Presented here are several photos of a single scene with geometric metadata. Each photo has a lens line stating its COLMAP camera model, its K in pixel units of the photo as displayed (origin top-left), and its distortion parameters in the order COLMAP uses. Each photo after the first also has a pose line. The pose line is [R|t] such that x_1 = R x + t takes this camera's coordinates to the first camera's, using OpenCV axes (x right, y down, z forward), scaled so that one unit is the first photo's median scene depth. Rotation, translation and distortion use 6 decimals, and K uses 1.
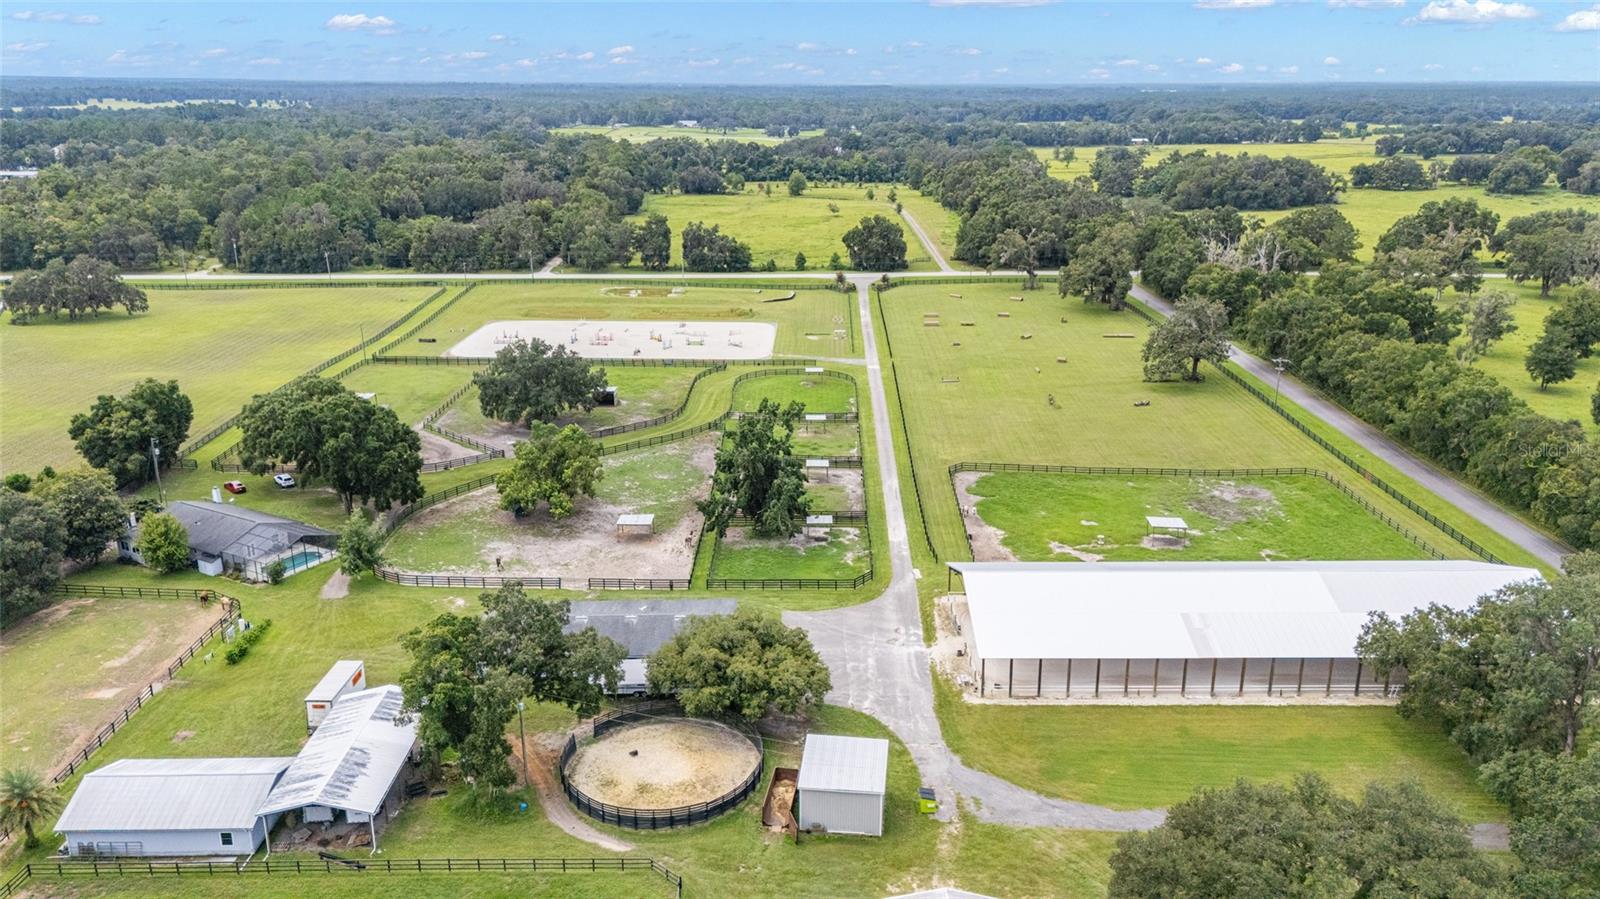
lens RADIAL K [[1176.2, 0, 802.5], [0, 1176.2, 451.3], [0, 0, 1]] dist [0.067181, -0.053689]
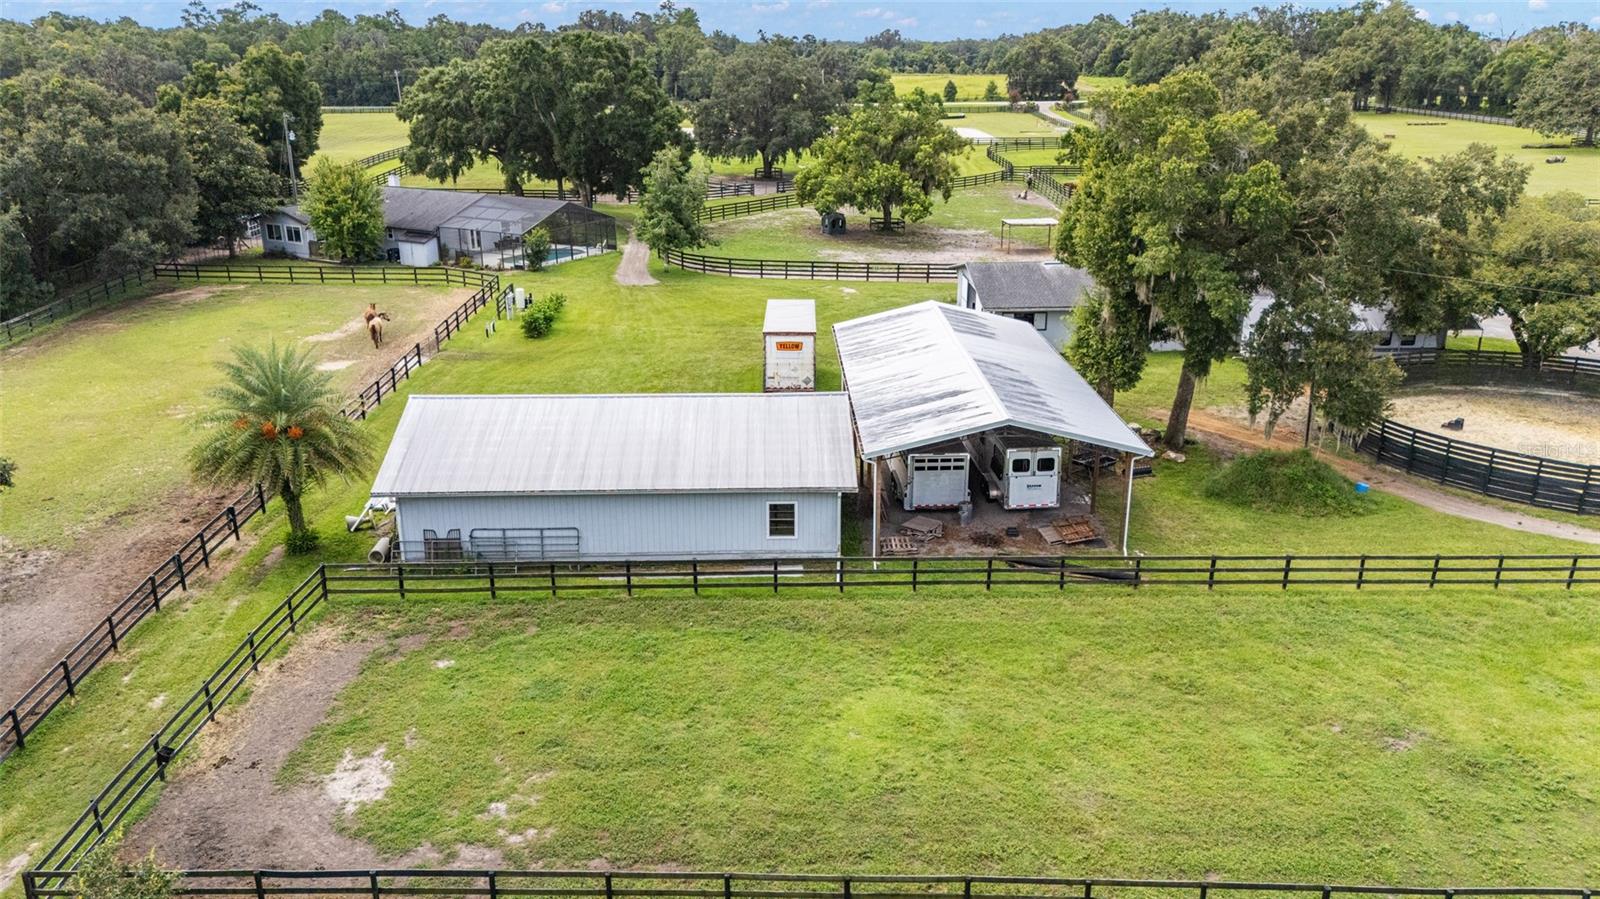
lens RADIAL K [[1176.2, 0, 804.6], [0, 1176.2, 448.1], [0, 0, 1]] dist [0.067181, -0.053689]
pose [[0.999870, -0.007821, 0.014133, -0.297928], [0.007488, 0.999697, 0.023453, 0.180085], [-0.014312, -0.023344, 0.999625, 0.368189]]
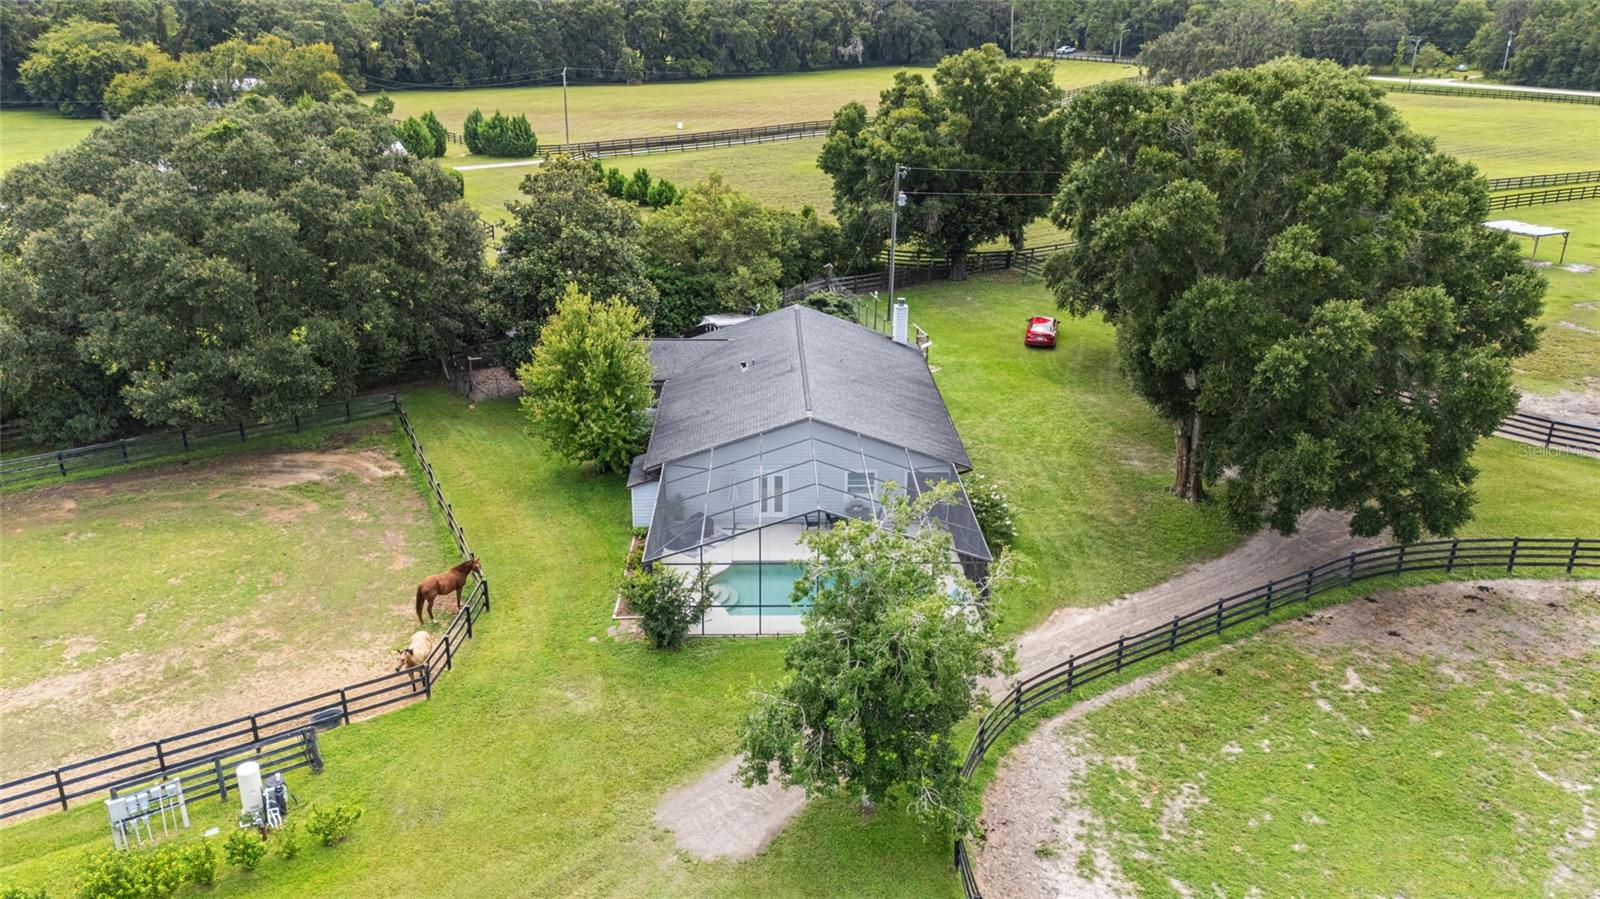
lens RADIAL K [[1176.2, 0, 809.3], [0, 1176.2, 456.2], [0, 0, 1]] dist [0.067181, -0.053689]
pose [[0.525523, 0.324856, -0.786317, -0.222938], [-0.265942, 0.940641, 0.210875, 0.007518], [0.808146, 0.098295, 0.580722, 0.826898]]
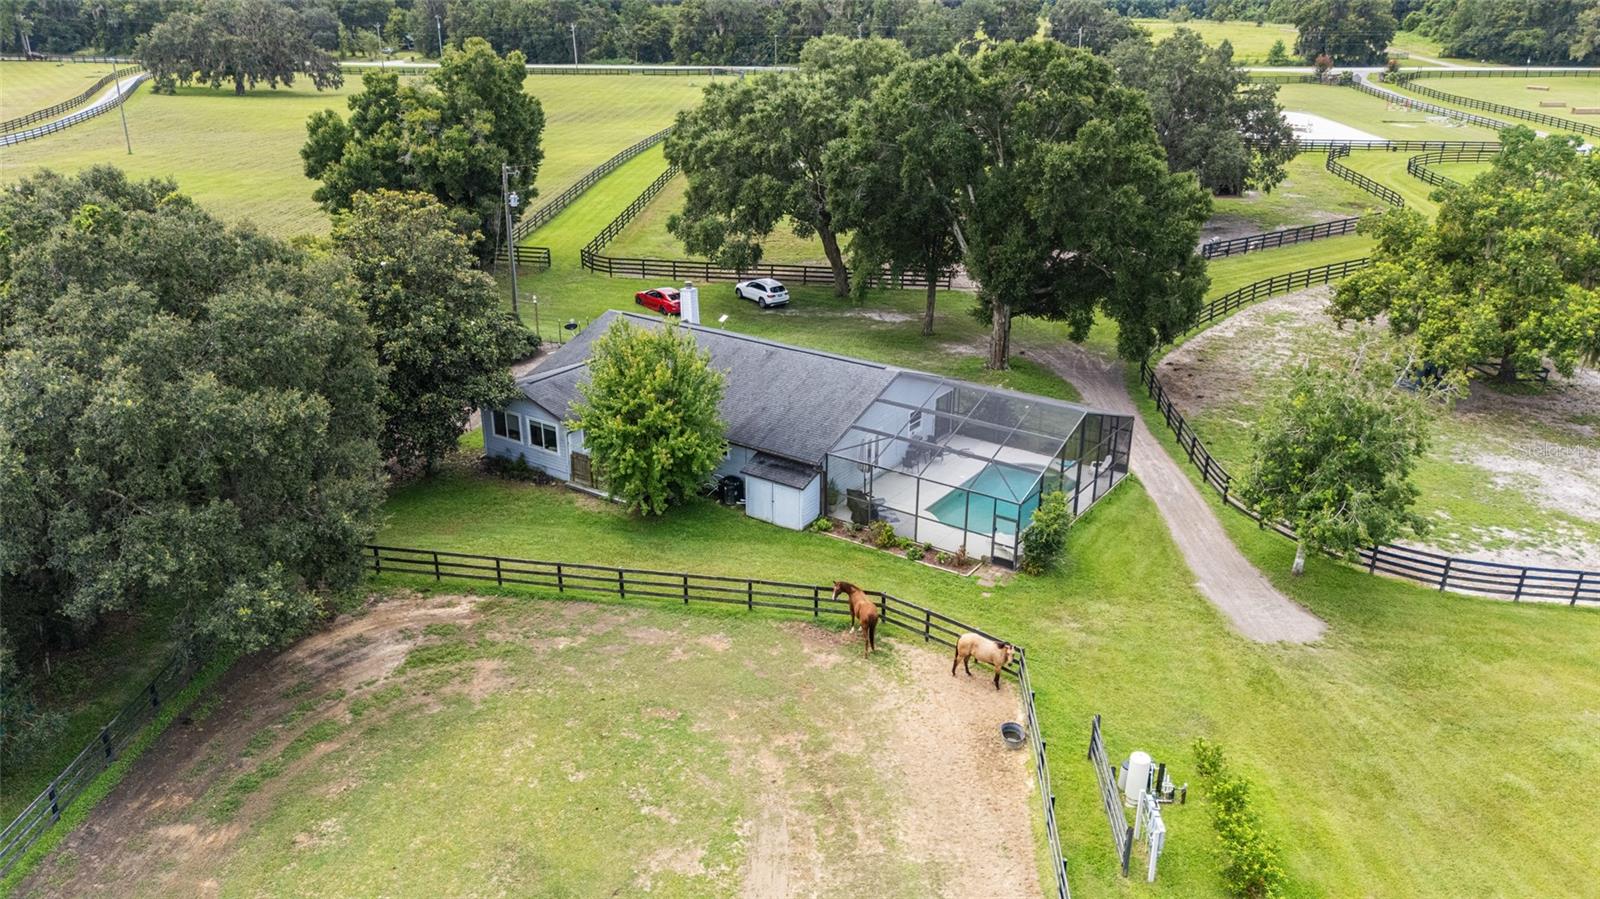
lens RADIAL K [[1176.2, 0, 807.6], [0, 1176.2, 448.6], [0, 0, 1]] dist [0.067181, -0.053689]
pose [[0.996291, 0.037997, -0.077208, -0.454548], [-0.032039, 0.996517, 0.076994, 0.056929], [0.079865, -0.074235, 0.994038, 0.670042]]
